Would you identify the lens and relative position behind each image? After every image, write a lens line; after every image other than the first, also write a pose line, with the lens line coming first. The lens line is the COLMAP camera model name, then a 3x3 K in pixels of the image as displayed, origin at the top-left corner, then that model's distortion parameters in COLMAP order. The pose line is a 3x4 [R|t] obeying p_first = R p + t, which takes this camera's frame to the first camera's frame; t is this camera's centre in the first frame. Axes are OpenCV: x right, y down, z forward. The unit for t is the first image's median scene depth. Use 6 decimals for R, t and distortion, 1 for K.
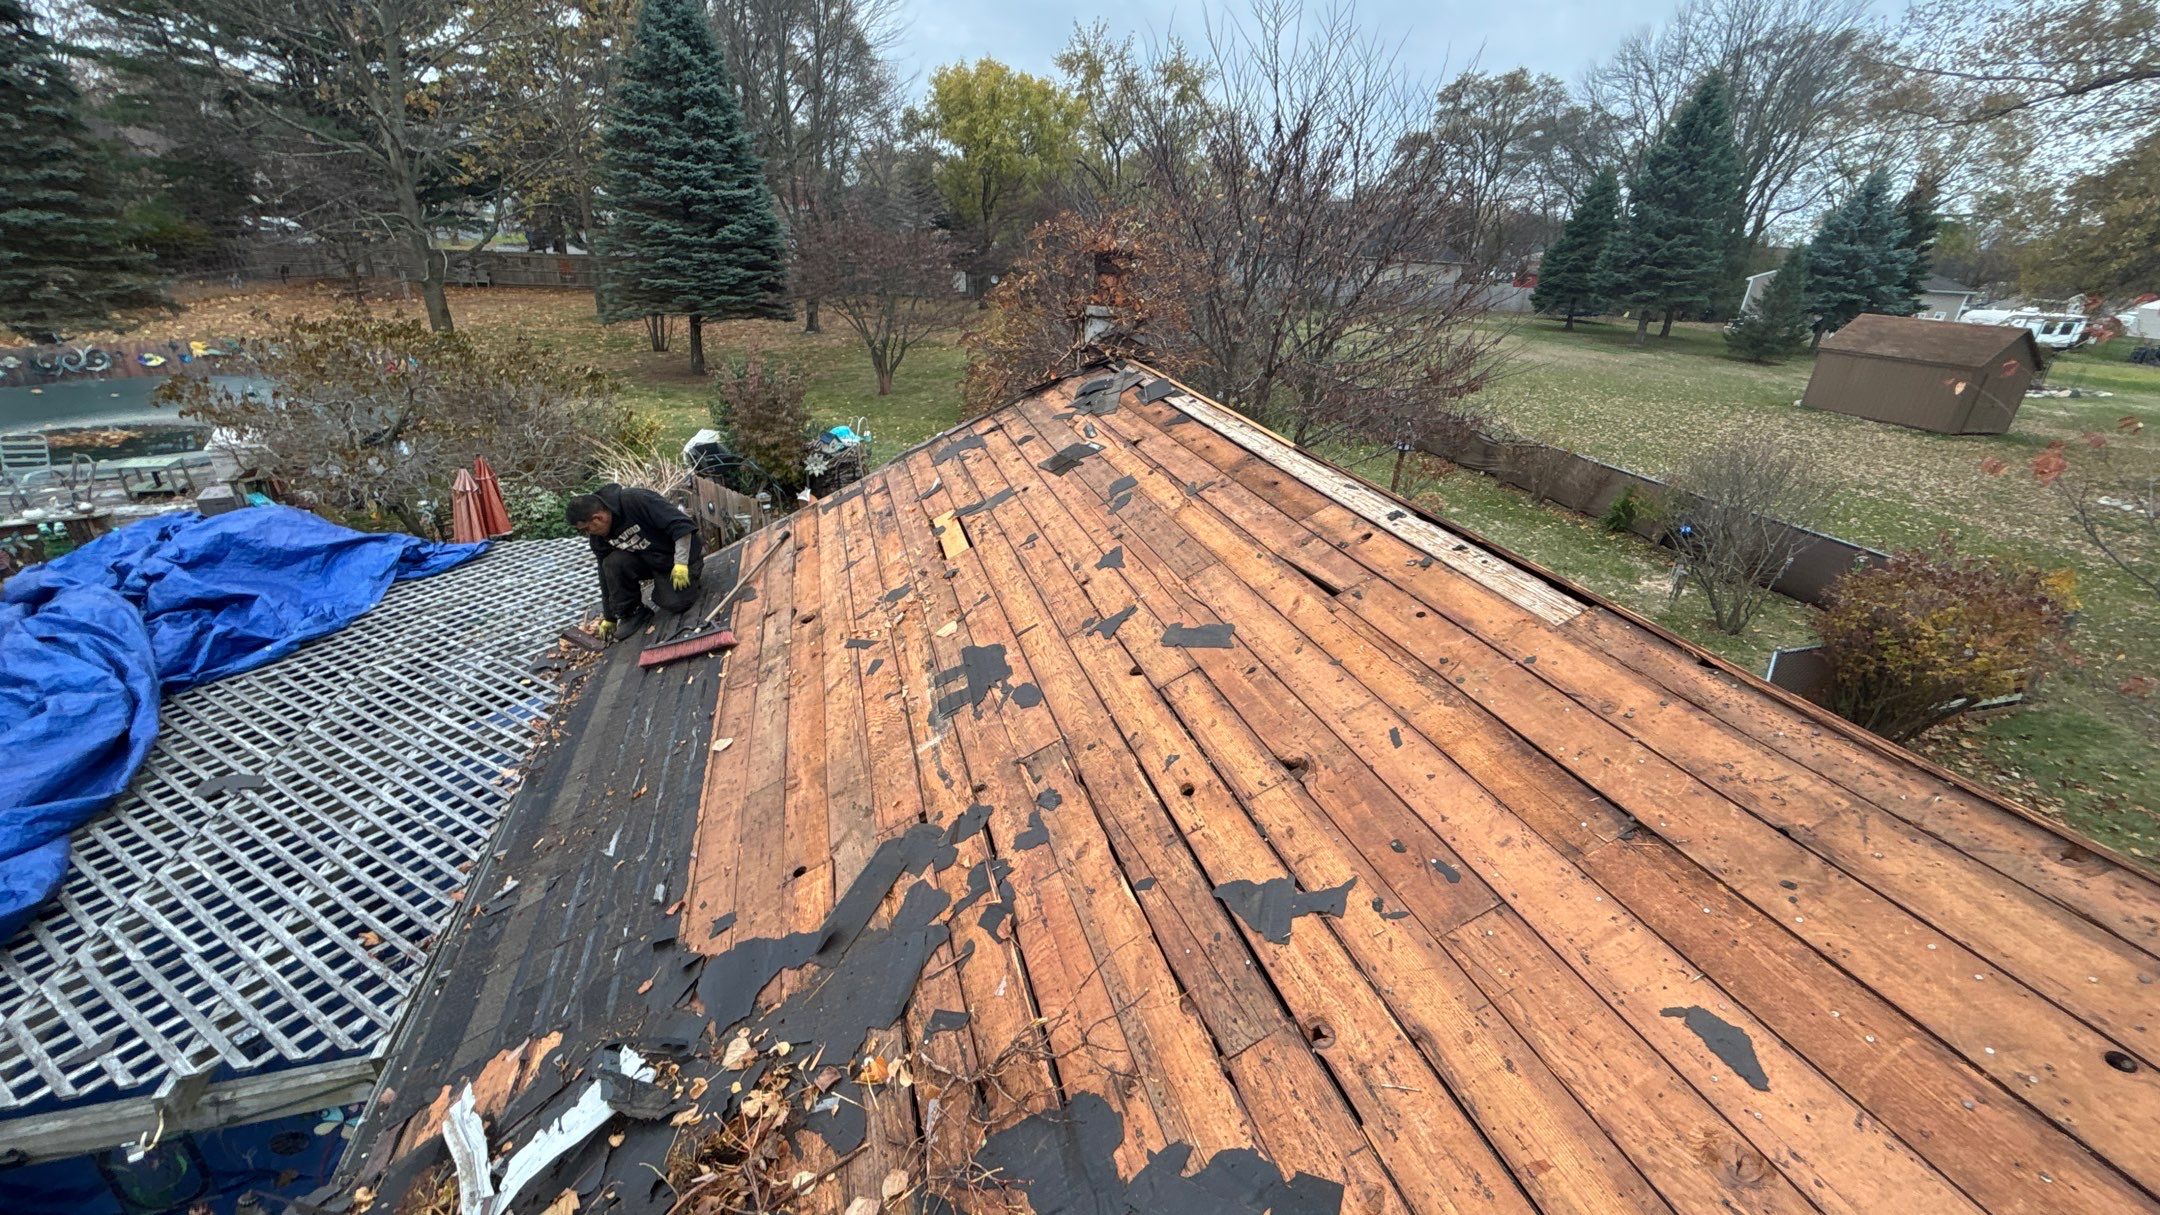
lens RADIAL K [[867.8, 0, 1080.0], [0, 867.8, 607.5], [0, 0, 1]] dist [0.025641, -0.010568]
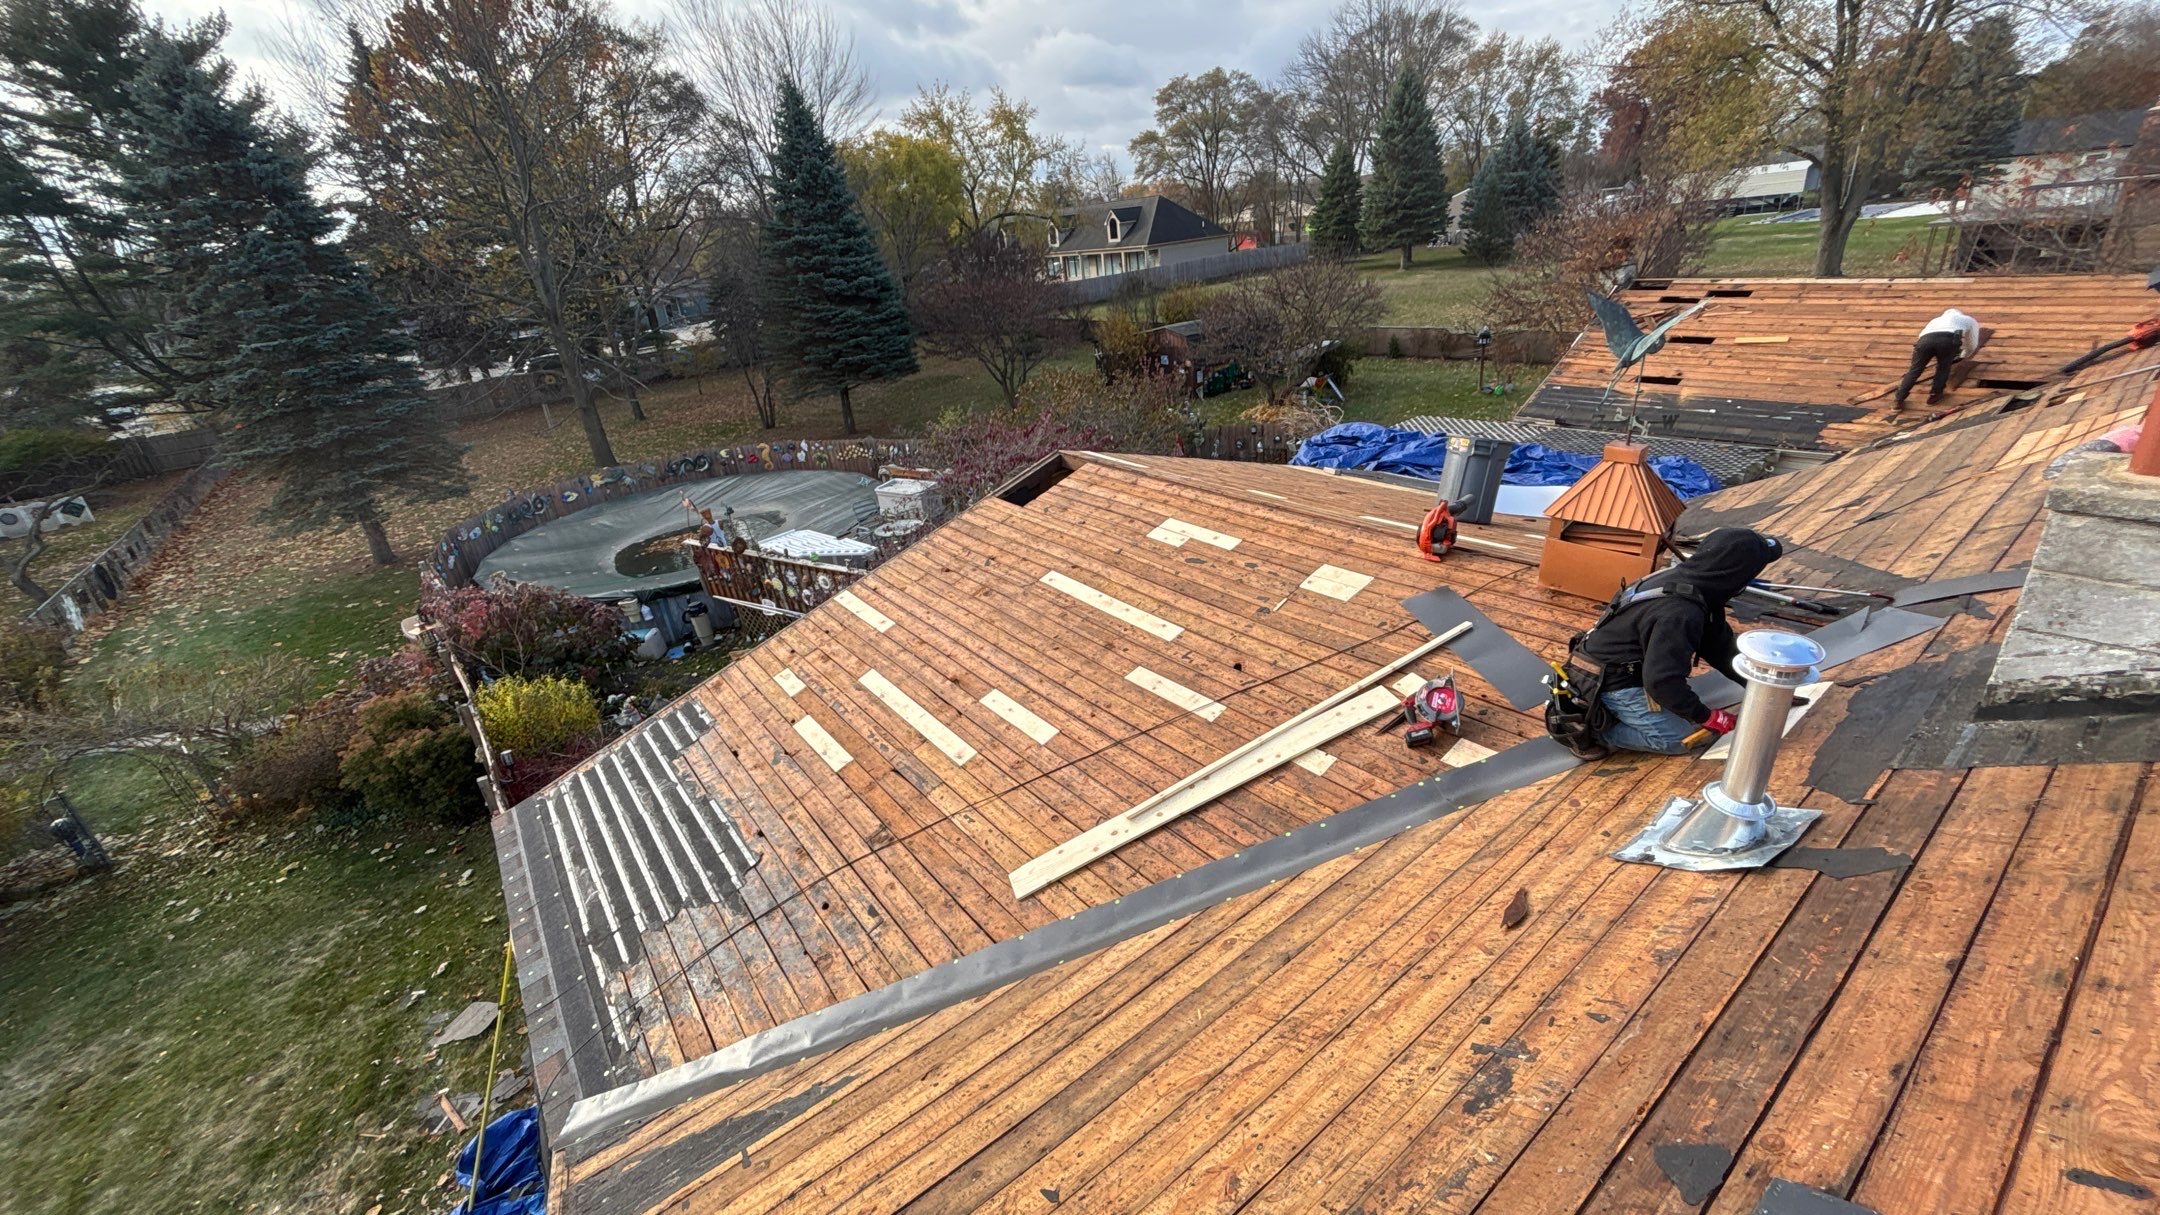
lens RADIAL K [[867.8, 0, 1080.0], [0, 867.8, 607.5], [0, 0, 1]] dist [0.025641, -0.010568]
pose [[0.925413, -0.282063, 0.253084, -1.465342], [0.285336, 0.958115, 0.024478, 0.046672], [-0.249388, 0.049561, 0.967135, -0.557766]]
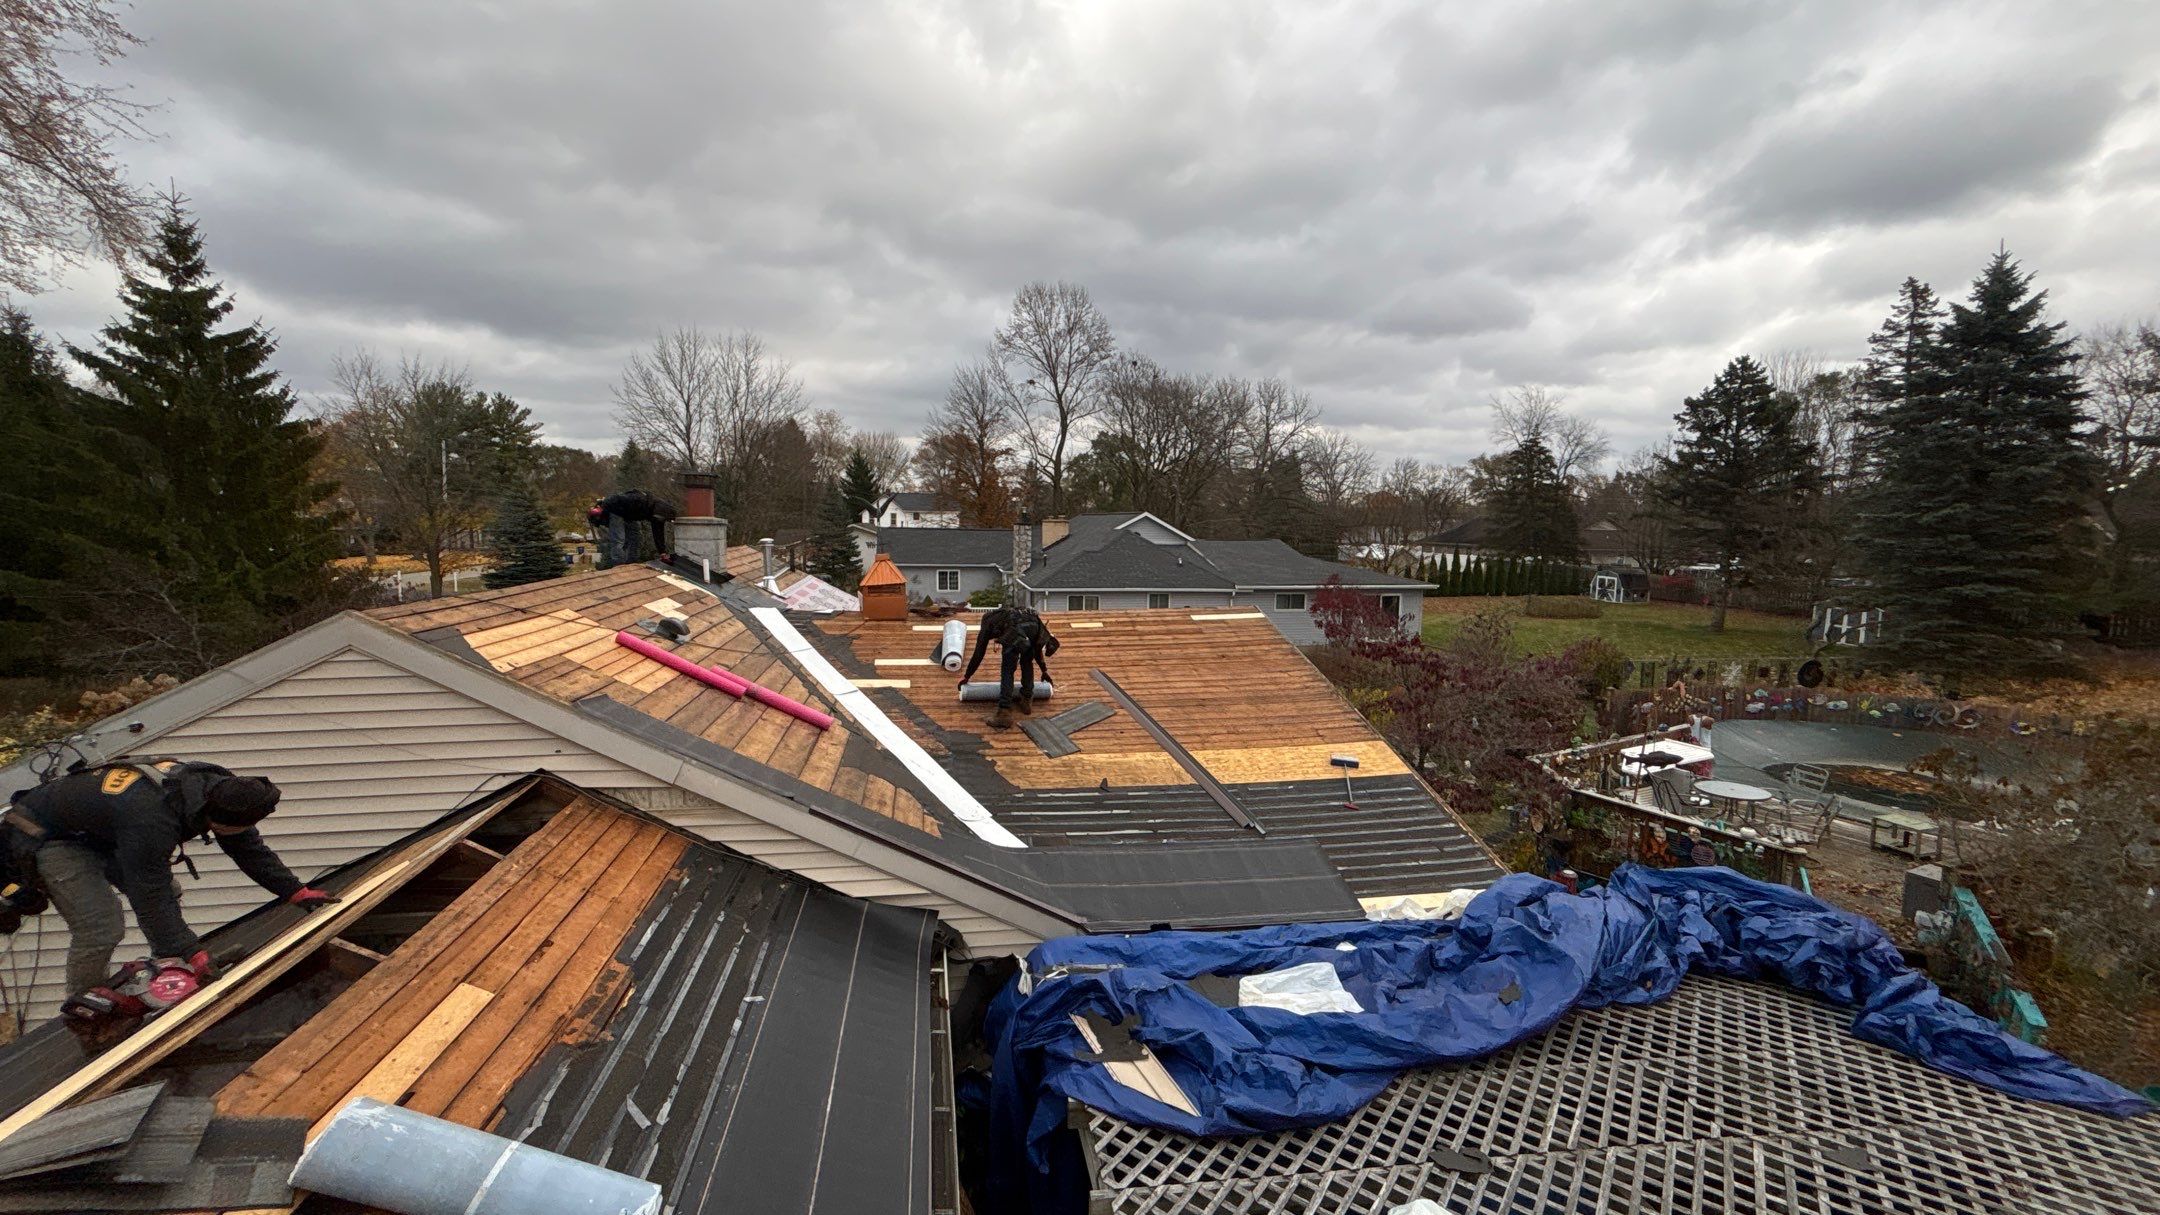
lens RADIAL K [[855.4, 0, 1080.0], [0, 855.4, 607.5], [0, 0, 1]] dist [-0.008799, 0.008746]
pose [[-0.128651, 0.038653, -0.990936, -0.008800], [-0.416588, 0.904691, 0.089373, -0.107069], [0.899946, 0.424311, -0.100287, 0.218221]]
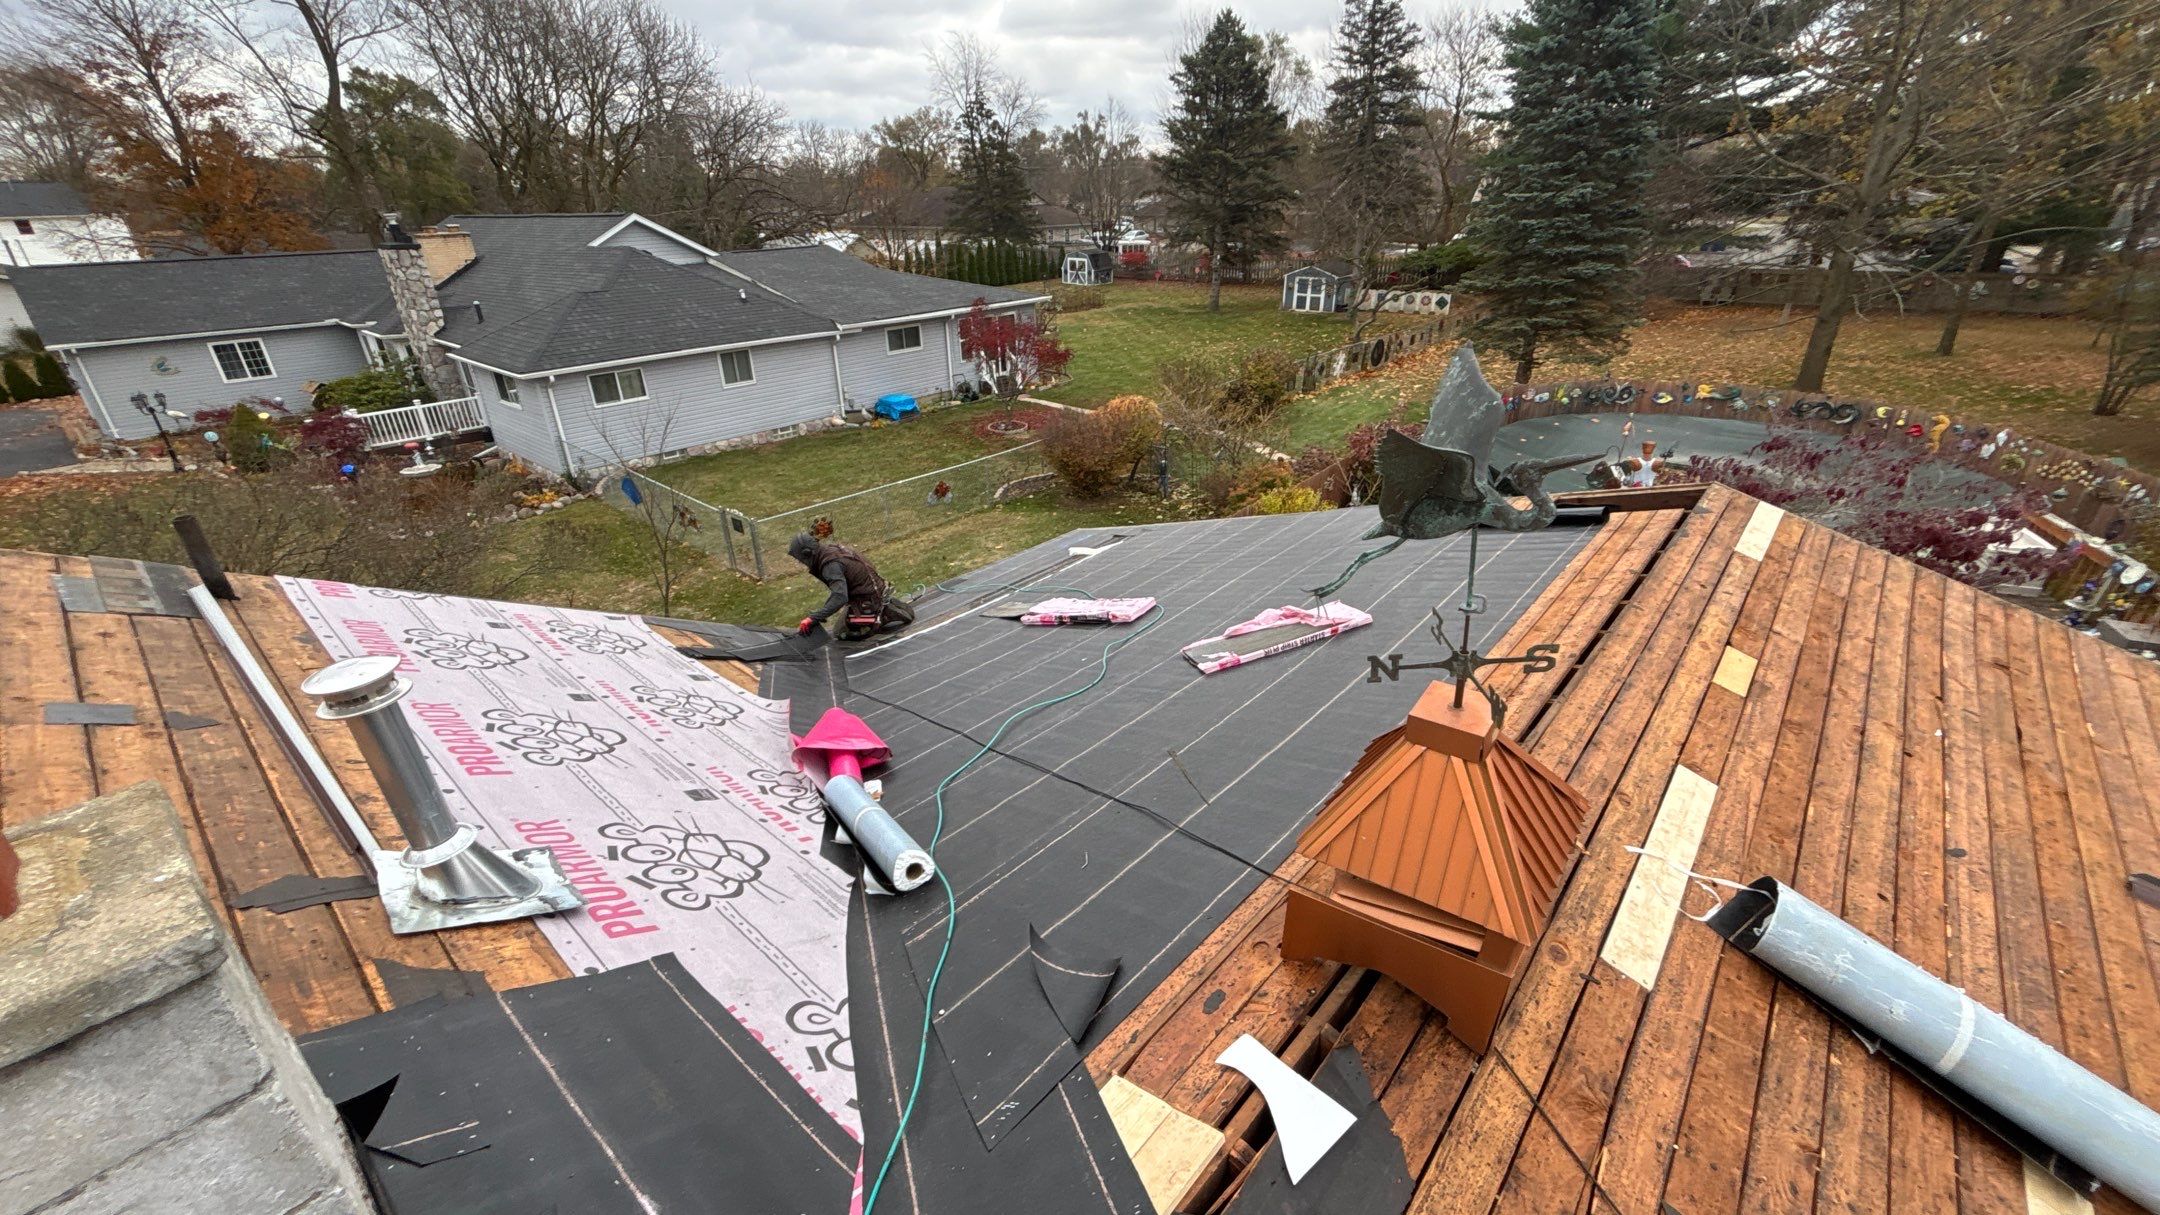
lens RADIAL K [[869.6, 0, 1066.7], [0, 869.6, 608.1], [0, 0, 1]] dist [-0.020569, 0.008204]
pose [[0.511796, 0.304515, -0.803328, -0.939638], [-0.297213, 0.940092, 0.167005, 0.014046], [0.806058, 0.153287, 0.571641, -0.345159]]
